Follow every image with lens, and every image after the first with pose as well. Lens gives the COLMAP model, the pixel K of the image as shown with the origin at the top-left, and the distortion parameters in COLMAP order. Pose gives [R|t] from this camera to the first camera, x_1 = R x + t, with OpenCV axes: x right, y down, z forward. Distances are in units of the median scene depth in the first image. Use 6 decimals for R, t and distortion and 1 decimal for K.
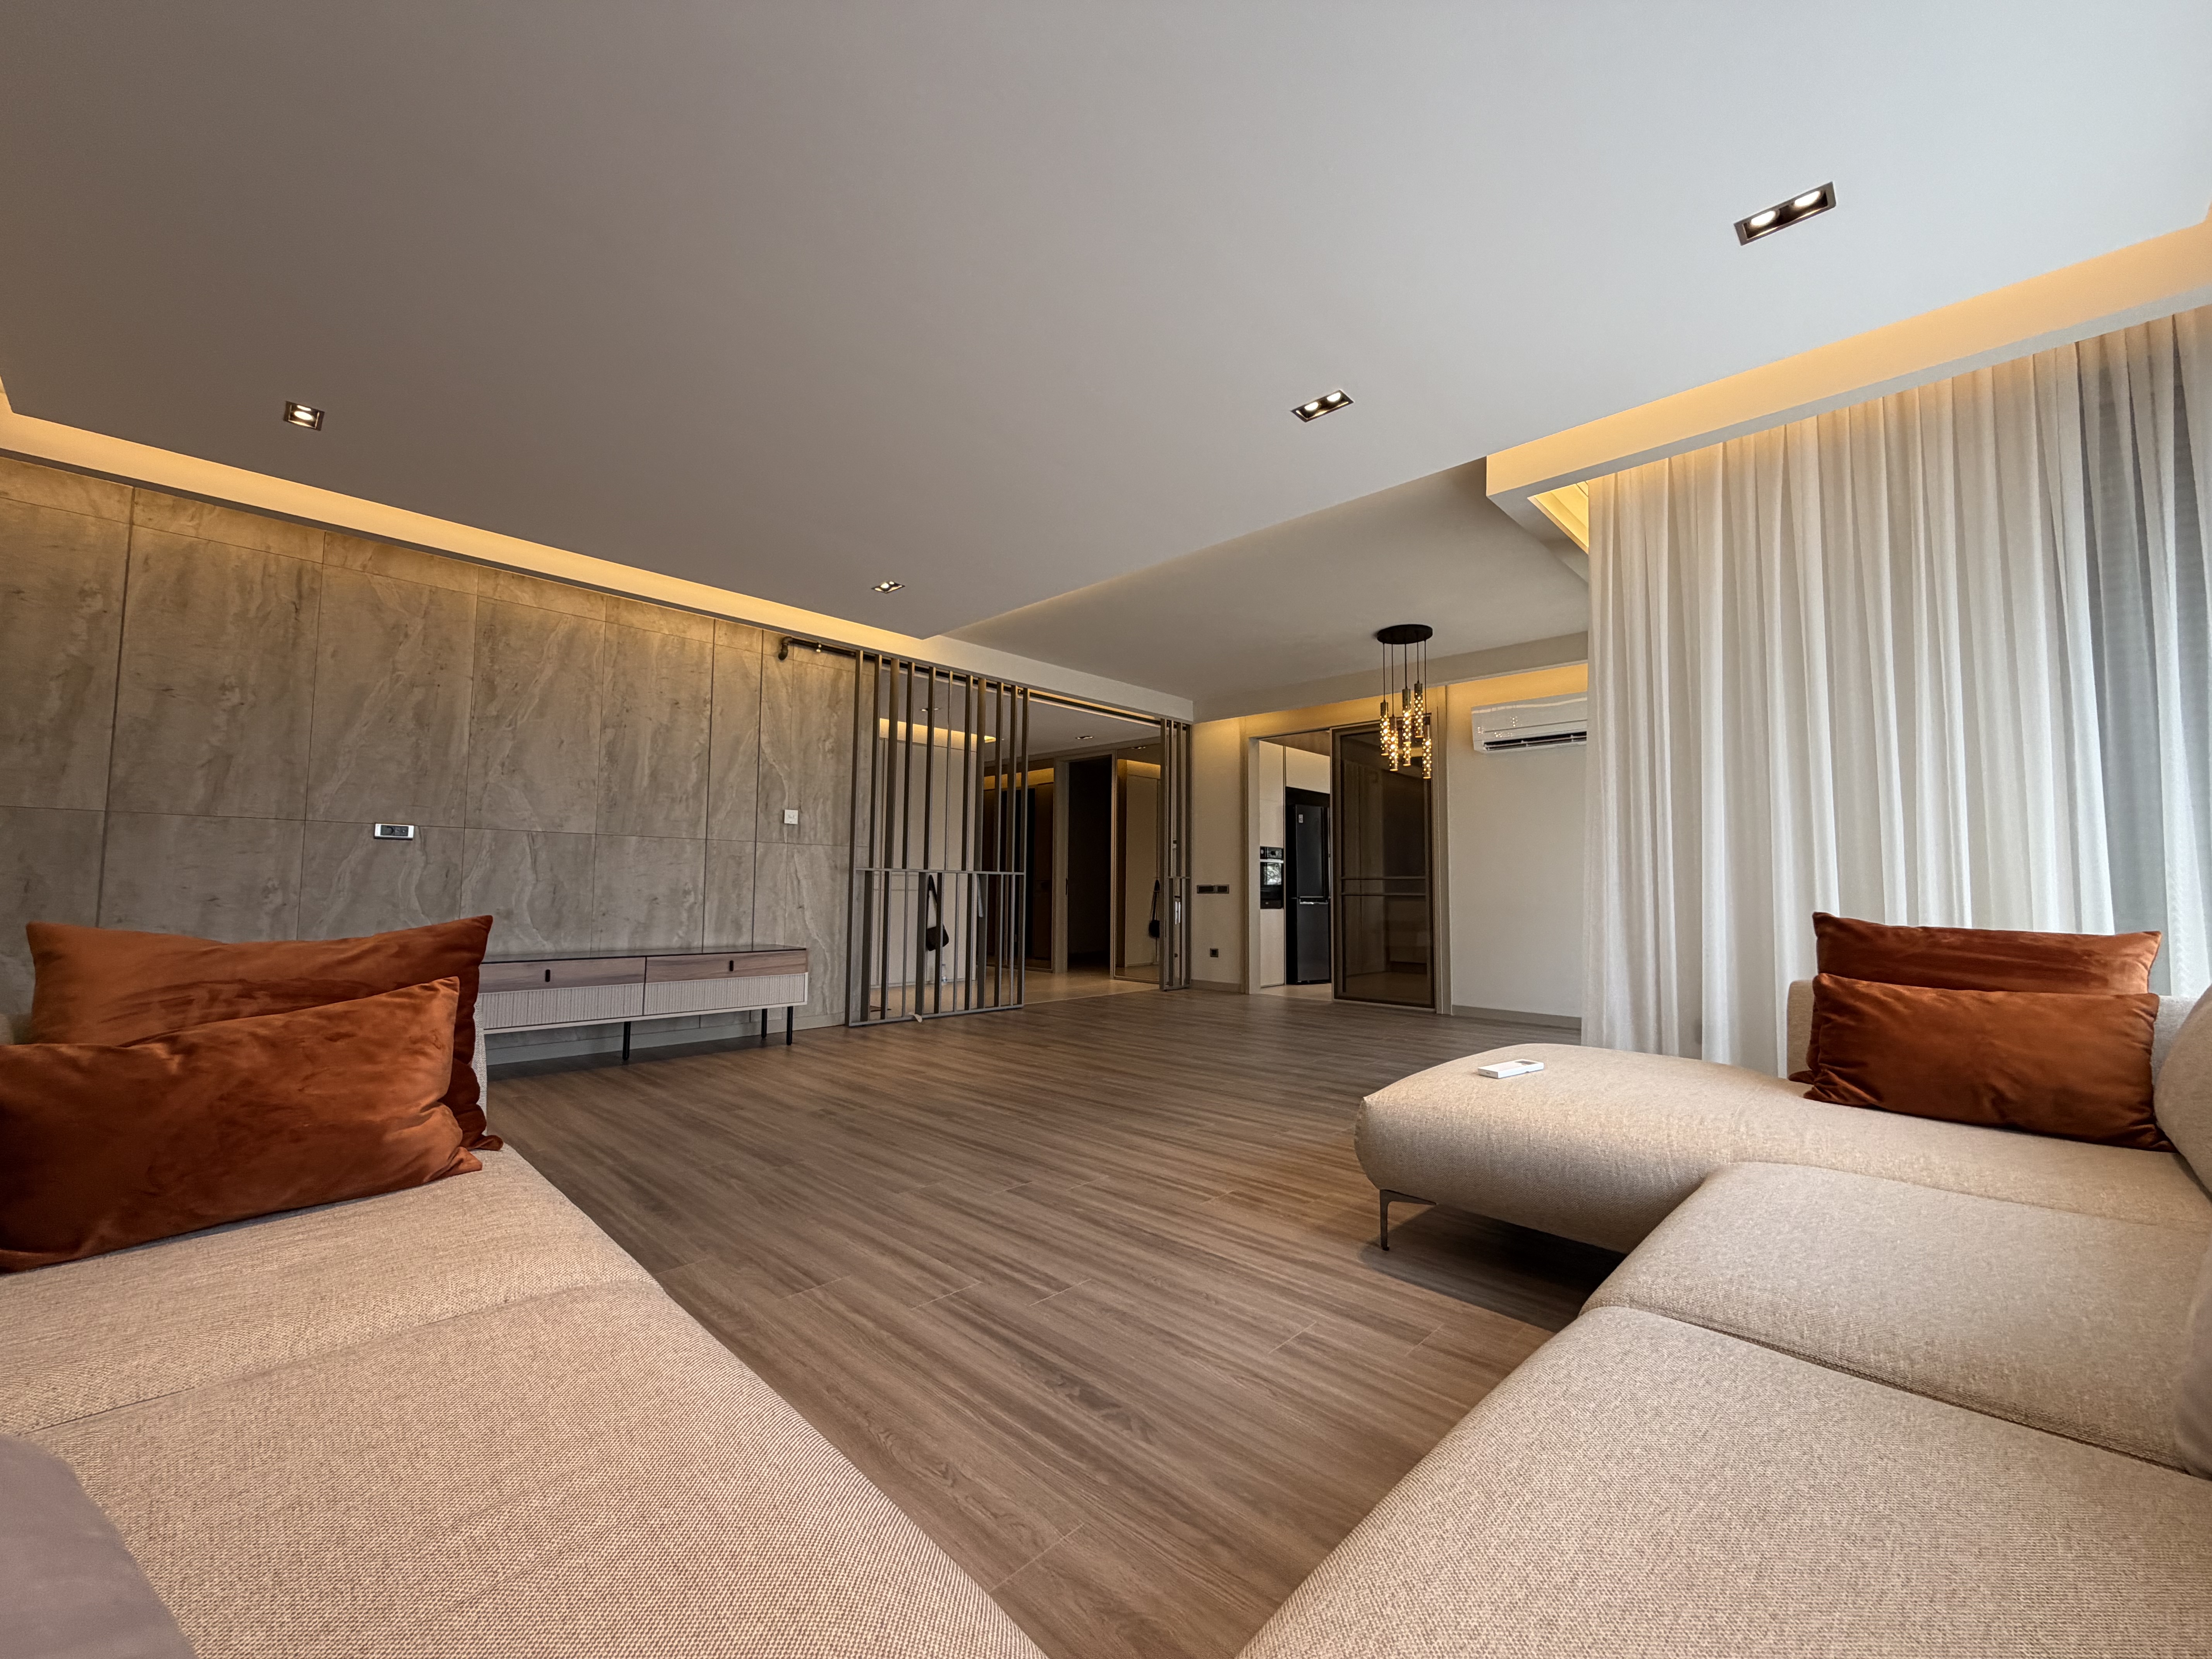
lens RADIAL K [[883.2, 0, 1101.3], [0, 883.2, 829.2], [0, 0, 1]] dist [-0.000109, 0.000835]
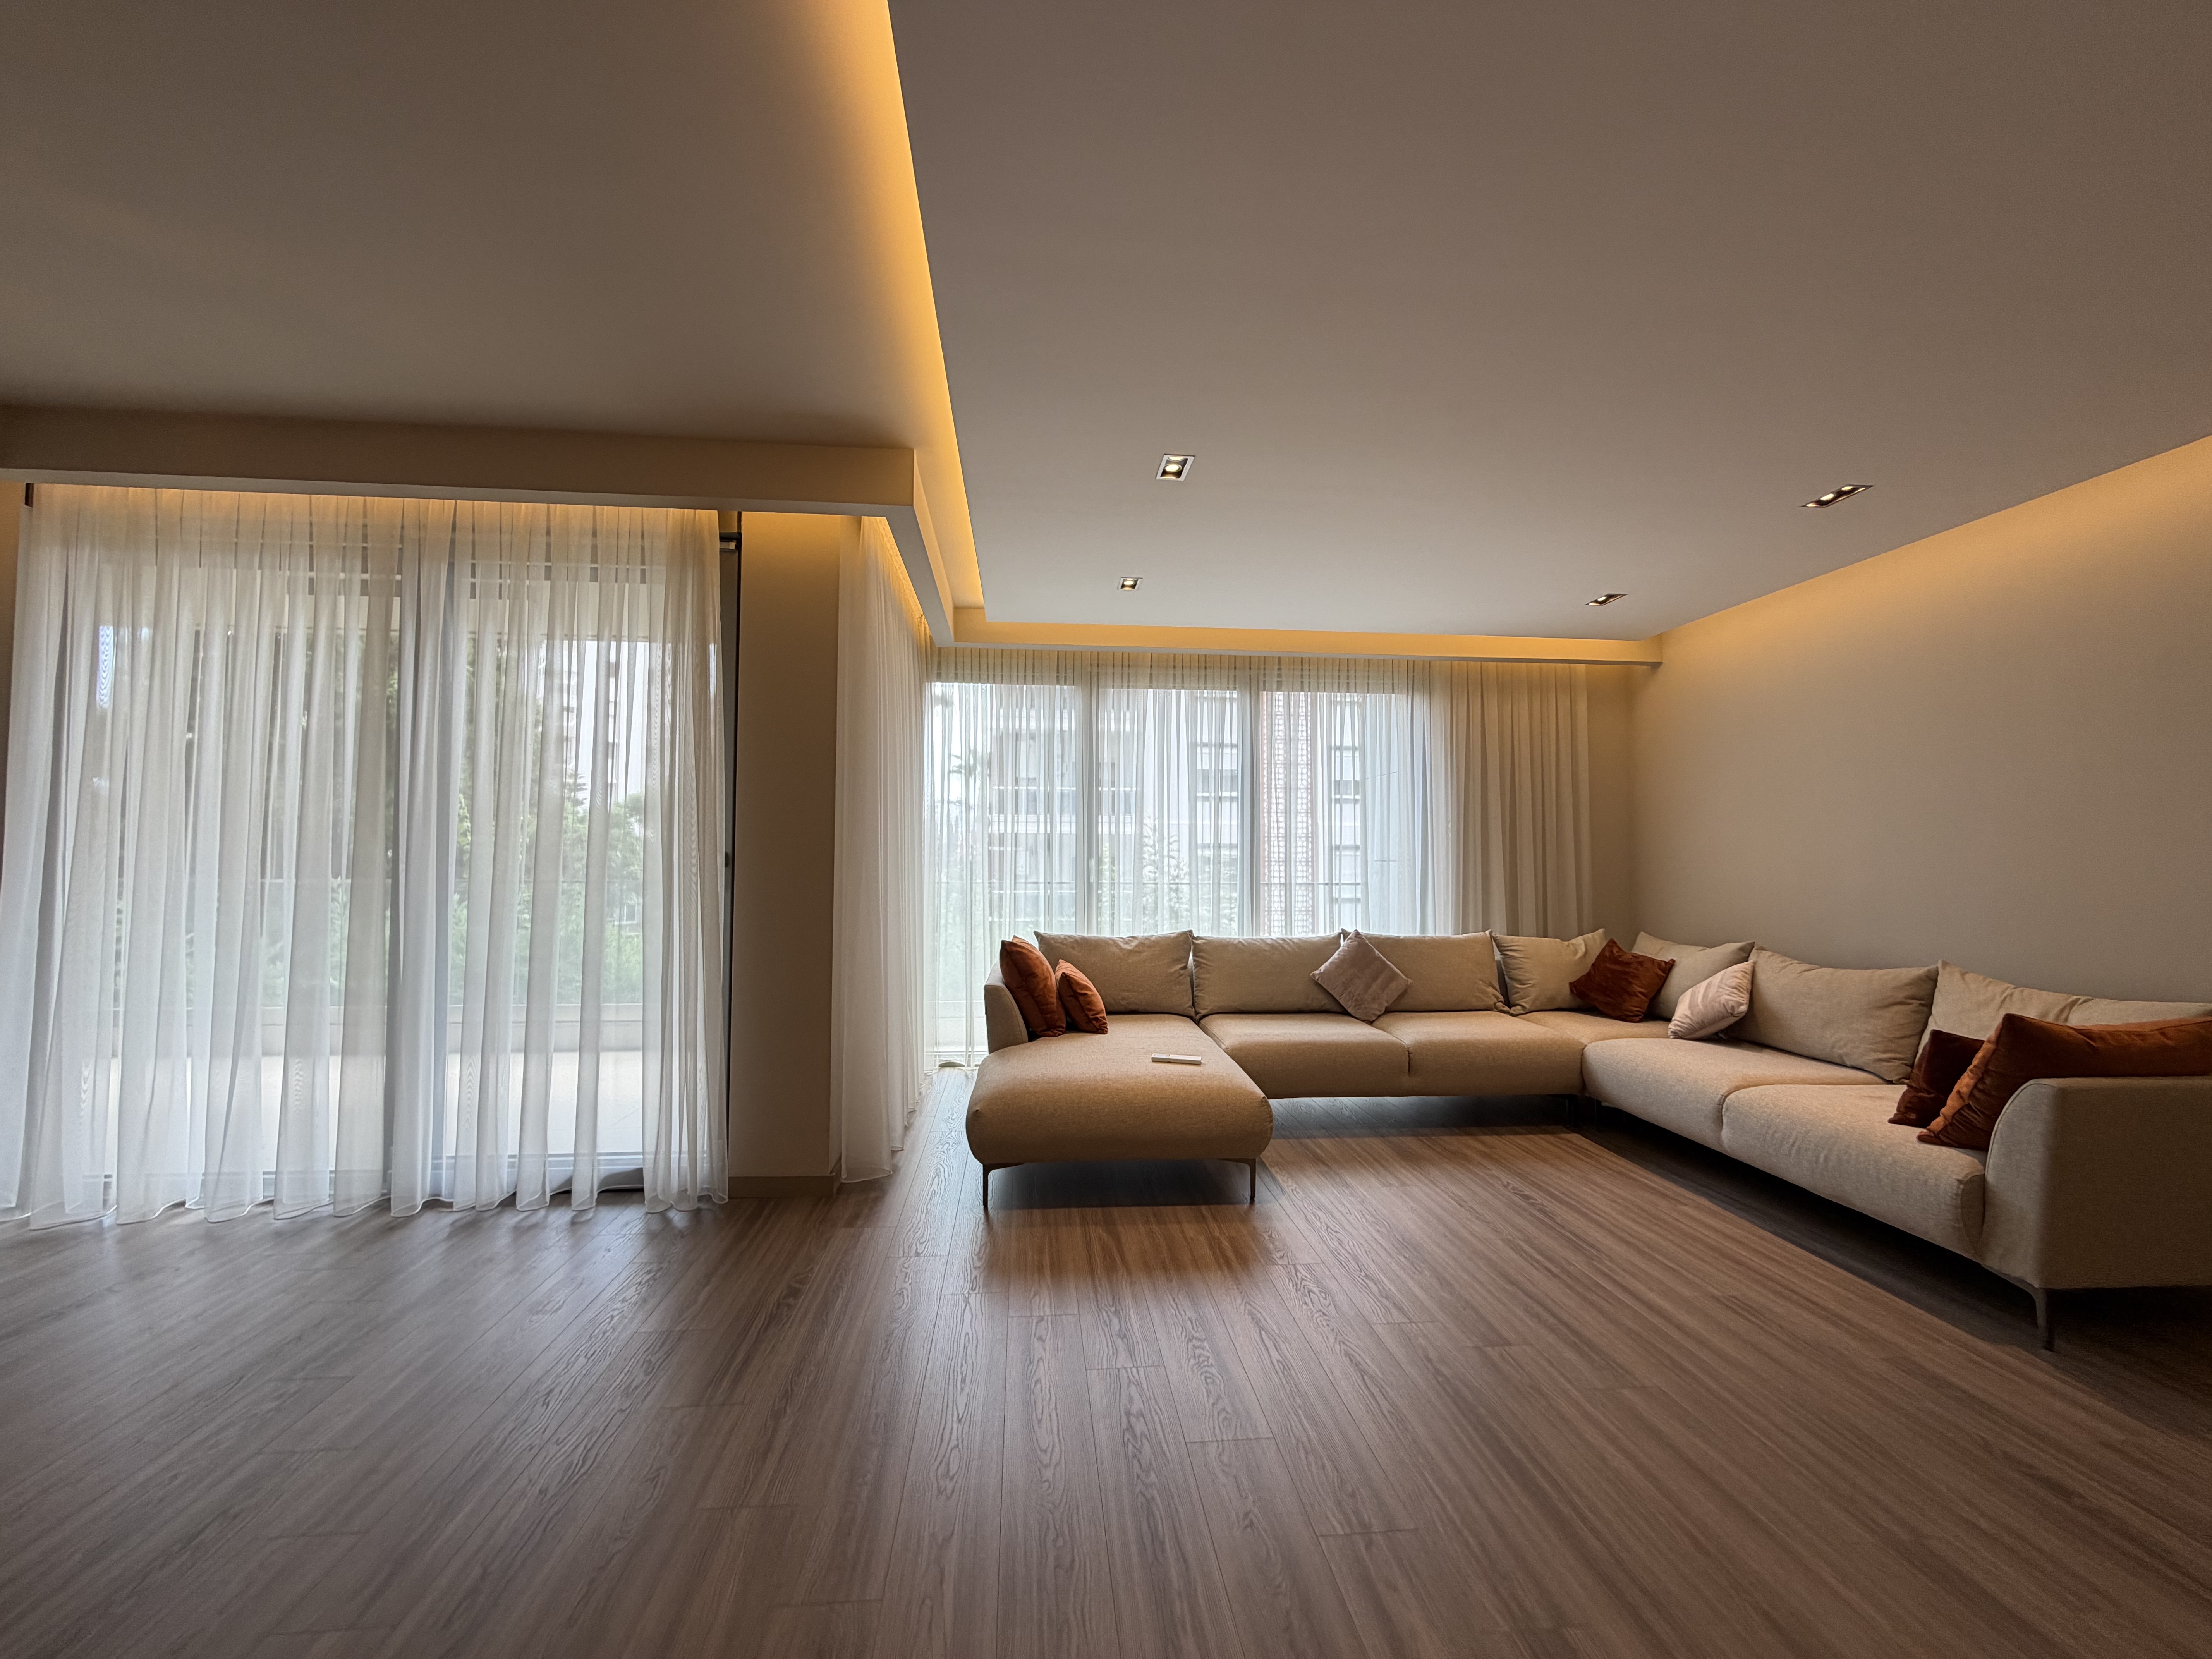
lens RADIAL K [[881.2, 0, 1102.2], [0, 881.2, 830.3], [0, 0, 1]] dist [0.001787, 0.000299]
pose [[-0.753420, 0.003256, 0.657531, -0.473263], [-0.069522, 0.993988, -0.084583, 0.022464], [-0.653854, -0.109440, -0.748664, 2.489439]]
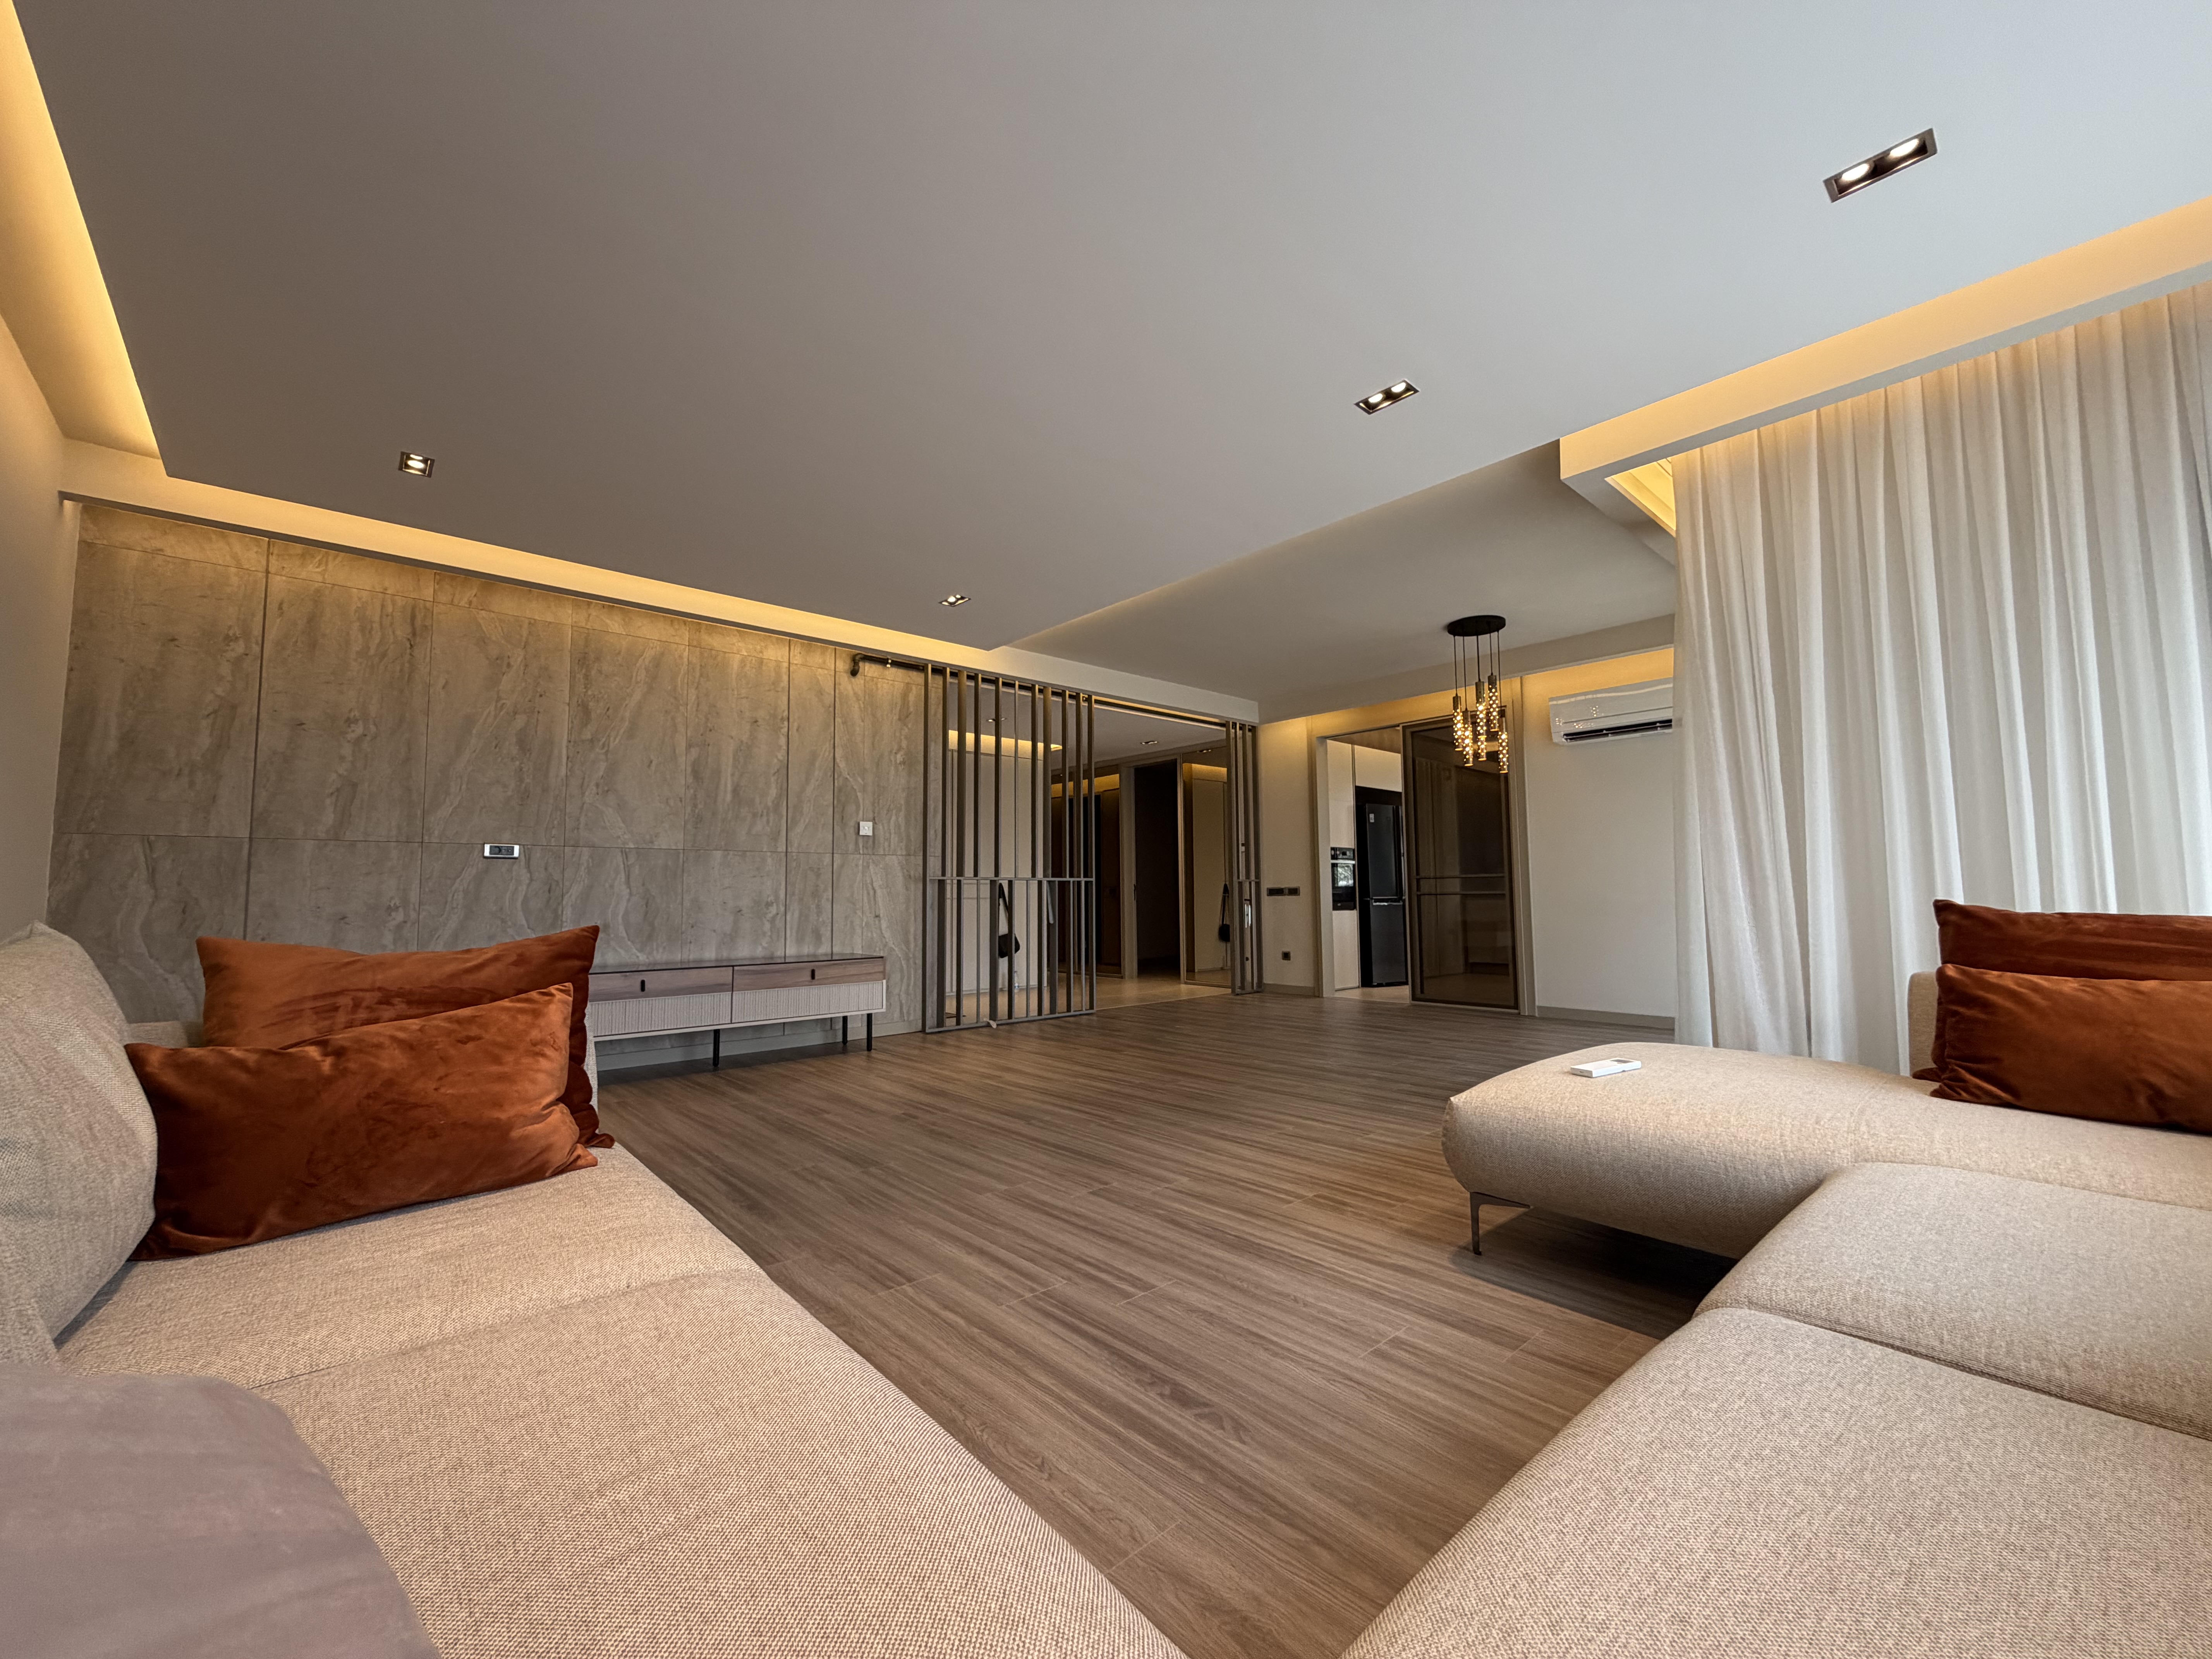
lens RADIAL K [[883.2, 0, 1101.3], [0, 883.2, 829.2], [0, 0, 1]] dist [-0.000109, 0.000835]
pose [[0.997025, -0.024978, -0.072925, -0.010449], [0.024421, 0.999665, -0.008516, 0.005601], [0.073114, 0.006710, 0.997301, -0.006563]]
